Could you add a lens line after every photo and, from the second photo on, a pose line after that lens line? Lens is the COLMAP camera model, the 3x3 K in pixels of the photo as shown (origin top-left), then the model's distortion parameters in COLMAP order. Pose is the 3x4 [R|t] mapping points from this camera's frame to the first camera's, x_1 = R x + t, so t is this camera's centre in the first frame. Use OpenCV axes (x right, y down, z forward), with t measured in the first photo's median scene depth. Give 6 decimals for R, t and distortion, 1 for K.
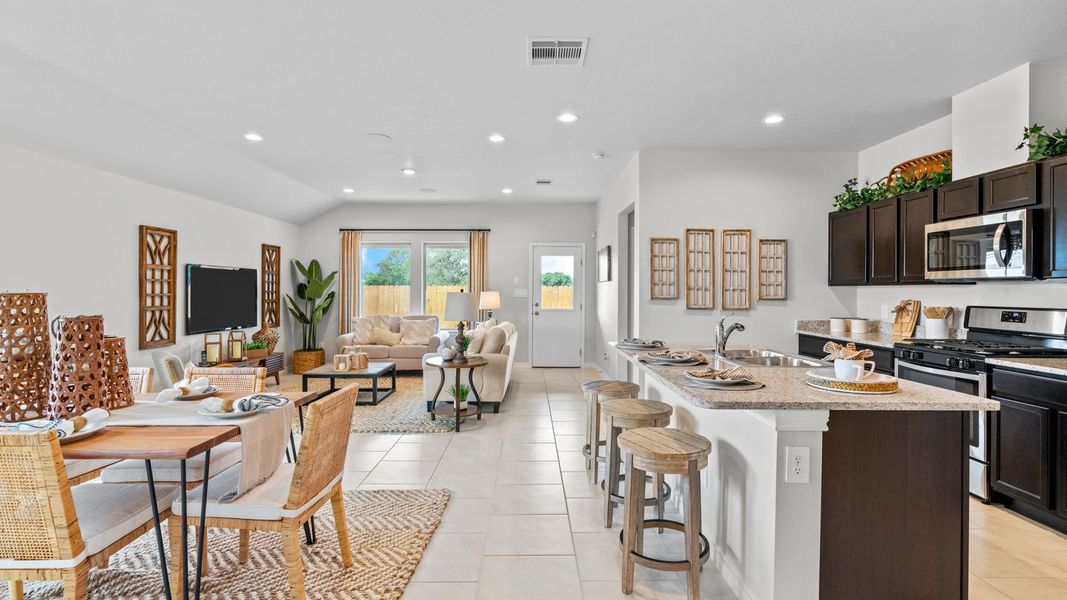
lens RADIAL K [[494.6, 0, 533.4], [0, 494.6, 289.5], [0, 0, 1]] dist [-0.011994, 0.006850]
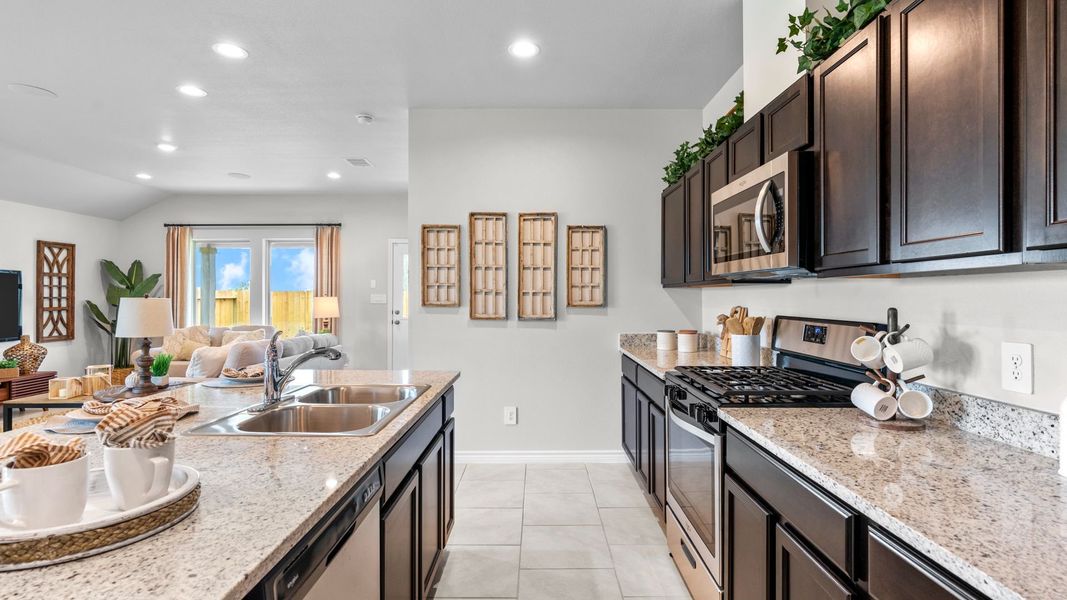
lens RADIAL K [[494.6, 0, 536.9], [0, 494.6, 293.6], [0, 0, 1]] dist [-0.011994, 0.006850]
pose [[0.999992, -0.003522, -0.001798, 0.410910], [0.003518, 0.999991, -0.002277, 0.002762], [0.001806, 0.002270, 0.999996, 0.242663]]
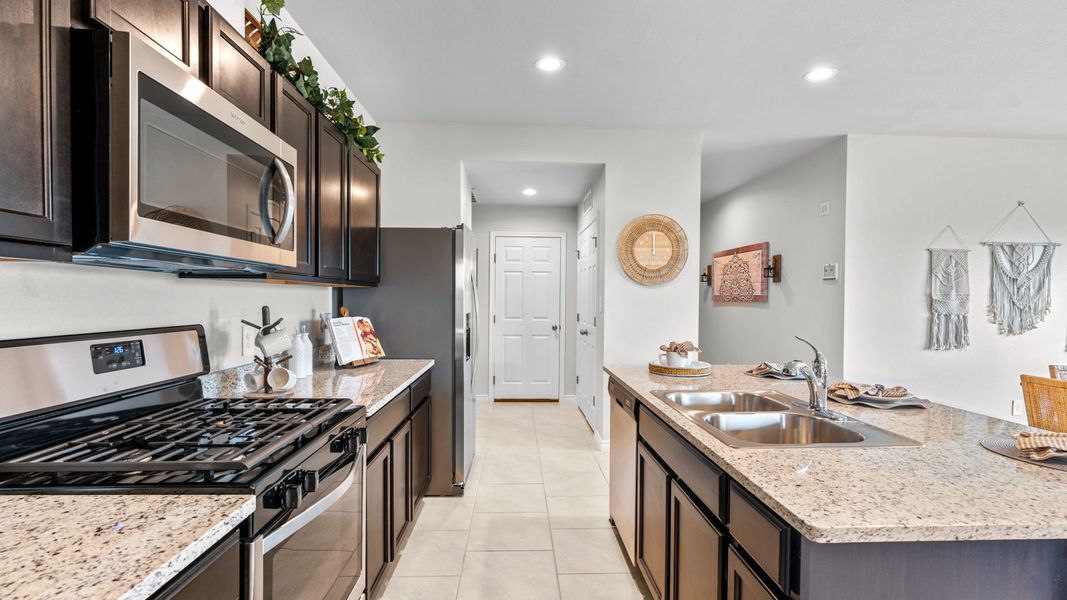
lens RADIAL K [[494.6, 0, 539.7], [0, 494.6, 306.7], [0, 0, 1]] dist [-0.011994, 0.006850]
pose [[-0.999152, -0.011353, -0.039582, 0.433703], [-0.011826, 0.999861, 0.011732, 0.005225], [0.039443, 0.012191, -0.999147, 0.932434]]
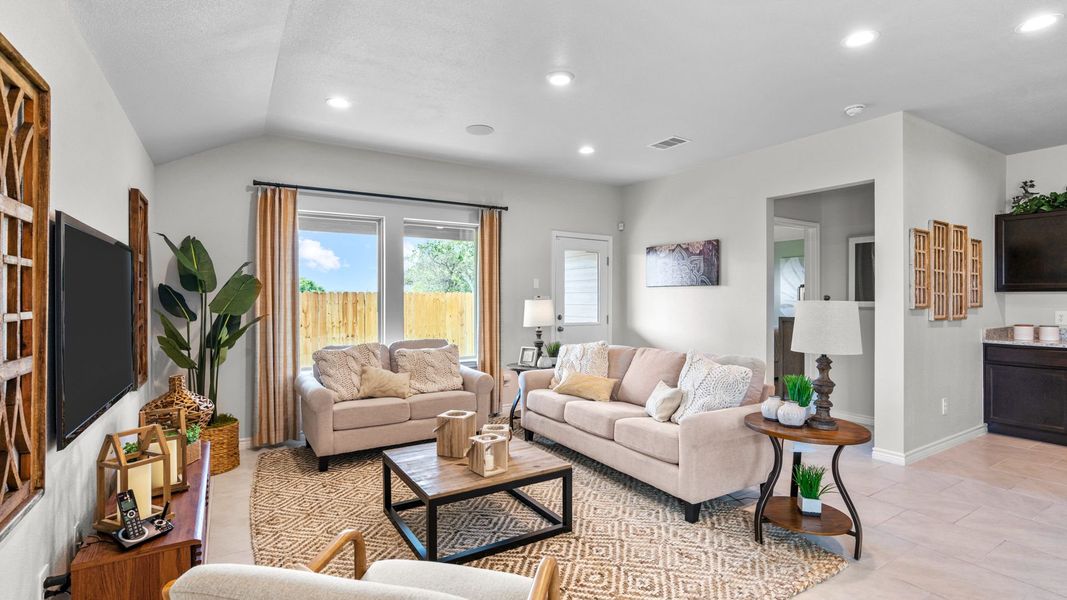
lens RADIAL K [[494.6, 0, 540.0], [0, 494.6, 302.0], [0, 0, 1]] dist [-0.011994, 0.006850]
pose [[0.853078, -0.007656, 0.521726, -0.656384], [0.003116, 0.999949, 0.009579, 0.001472], [-0.521773, -0.006546, 0.853059, 0.647750]]
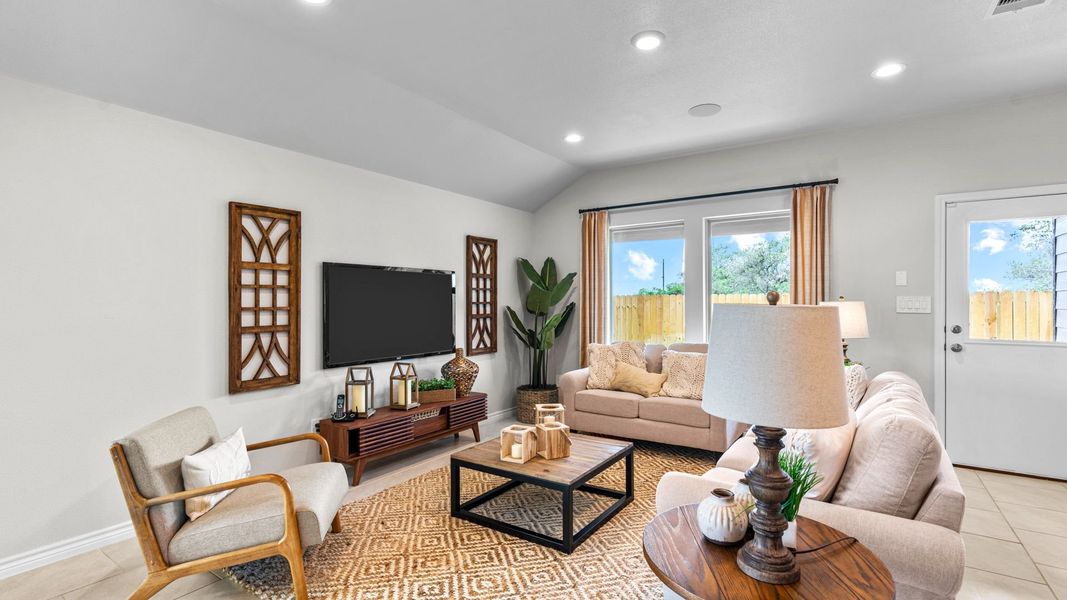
lens RADIAL K [[494.6, 0, 539.2], [0, 494.6, 299.4], [0, 0, 1]] dist [-0.011994, 0.006850]
pose [[0.826674, -0.007169, -0.562636, -0.092603], [0.006320, 0.999974, -0.003455, 0.002887], [0.562646, -0.000699, 0.826698, 0.662916]]
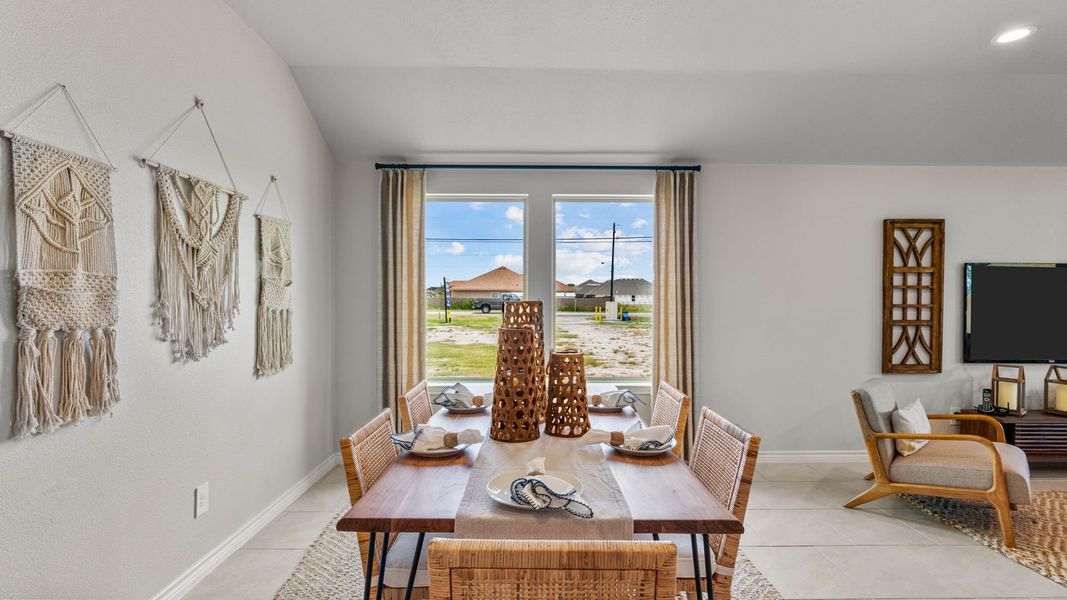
lens RADIAL K [[494.6, 0, 536.6], [0, 494.6, 303.2], [0, 0, 1]] dist [-0.011994, 0.006850]
pose [[0.008599, 0.007038, -0.999938, 0.006546], [-0.000589, 0.999975, 0.007033, 0.001578], [0.999963, 0.000528, 0.008603, 0.403301]]
